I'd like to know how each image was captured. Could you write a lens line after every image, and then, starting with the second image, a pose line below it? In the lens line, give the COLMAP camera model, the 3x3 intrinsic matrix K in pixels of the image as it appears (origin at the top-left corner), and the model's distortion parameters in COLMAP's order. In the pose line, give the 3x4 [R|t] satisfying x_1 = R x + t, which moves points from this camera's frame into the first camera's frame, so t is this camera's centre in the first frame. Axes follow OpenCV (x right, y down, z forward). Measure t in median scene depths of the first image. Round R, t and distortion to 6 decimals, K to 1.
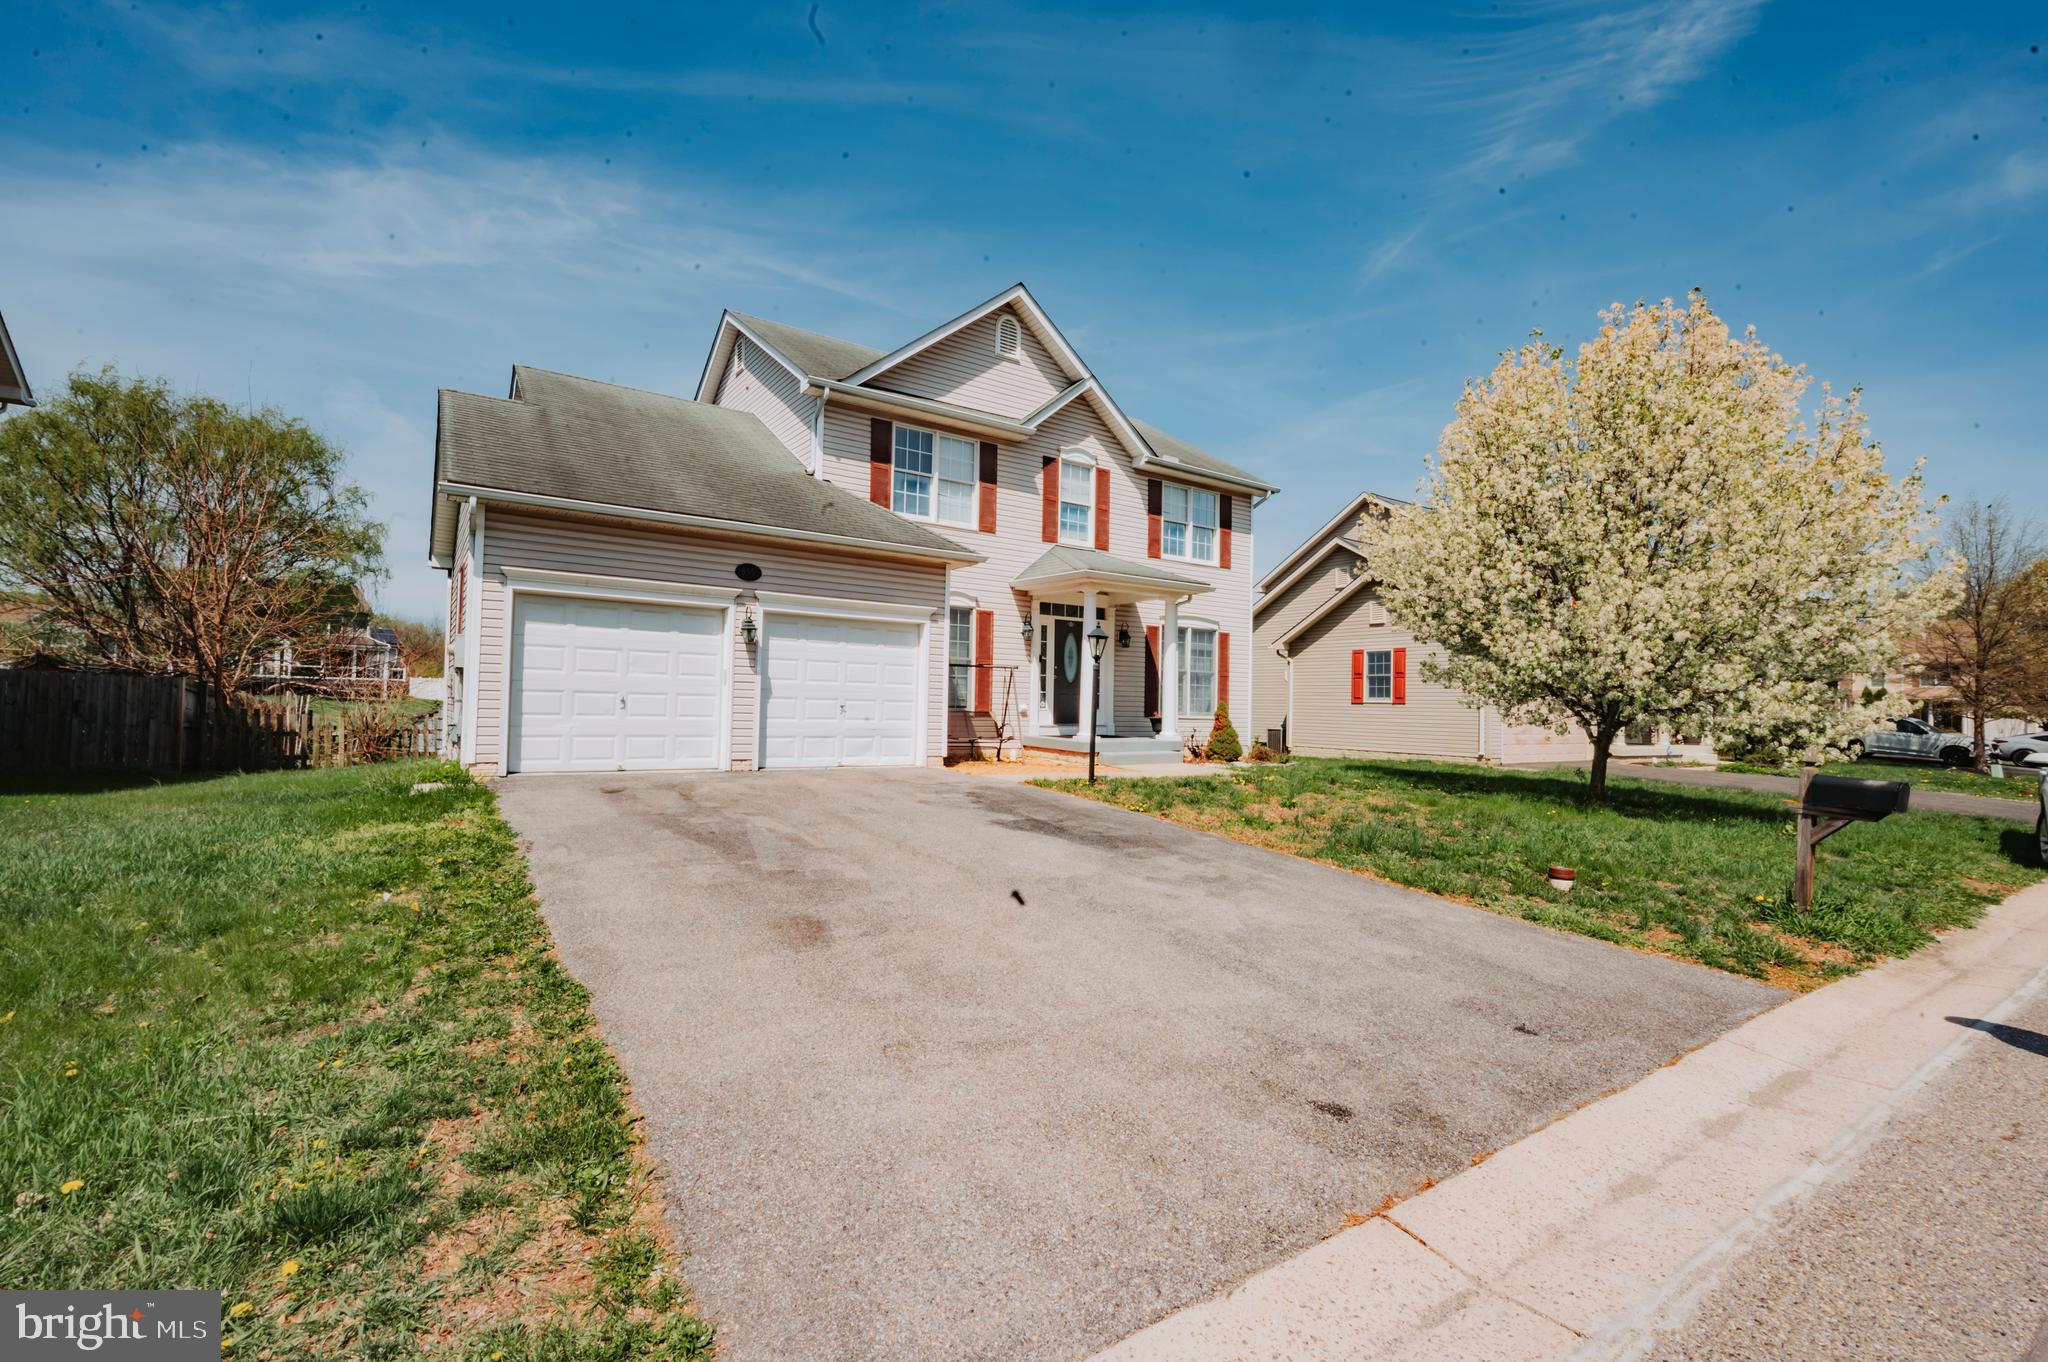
lens RADIAL K [[926.1, 0, 1007.4], [0, 926.1, 662.9], [0, 0, 1]] dist [0.003810, 0.000894]
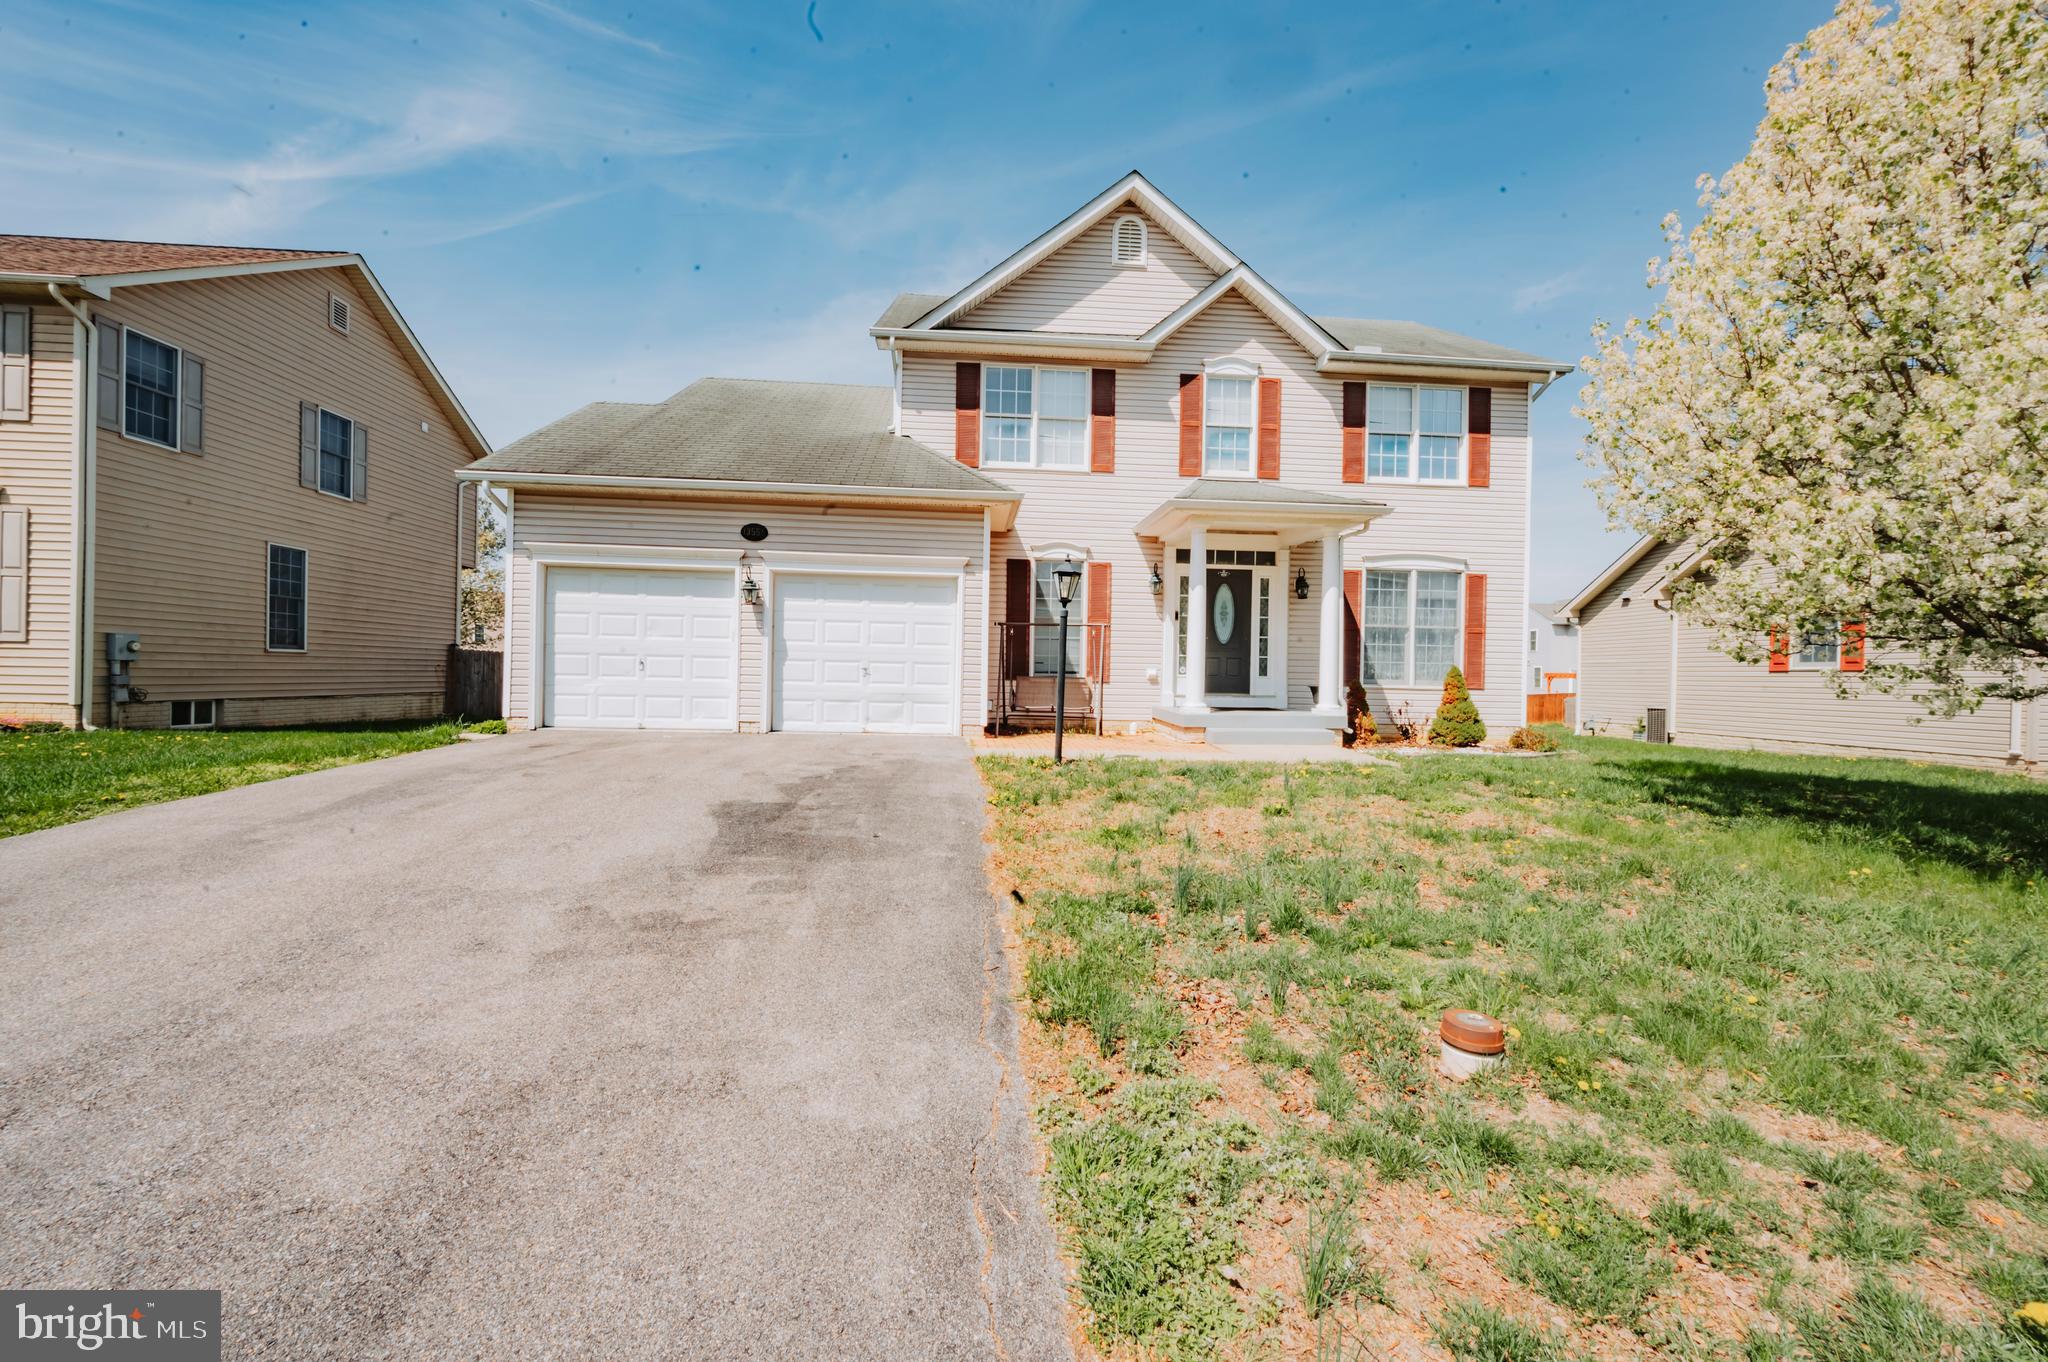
lens RADIAL K [[801.0, 0, 1033.1], [0, 801.0, 672.3], [0, 0, 1]] dist [-0.000548, 0.000103]
pose [[0.859527, -0.005484, -0.511060, 0.294534], [0.020734, 0.999493, 0.024145, 0.026756], [0.510669, -0.031350, 0.859206, 0.299501]]
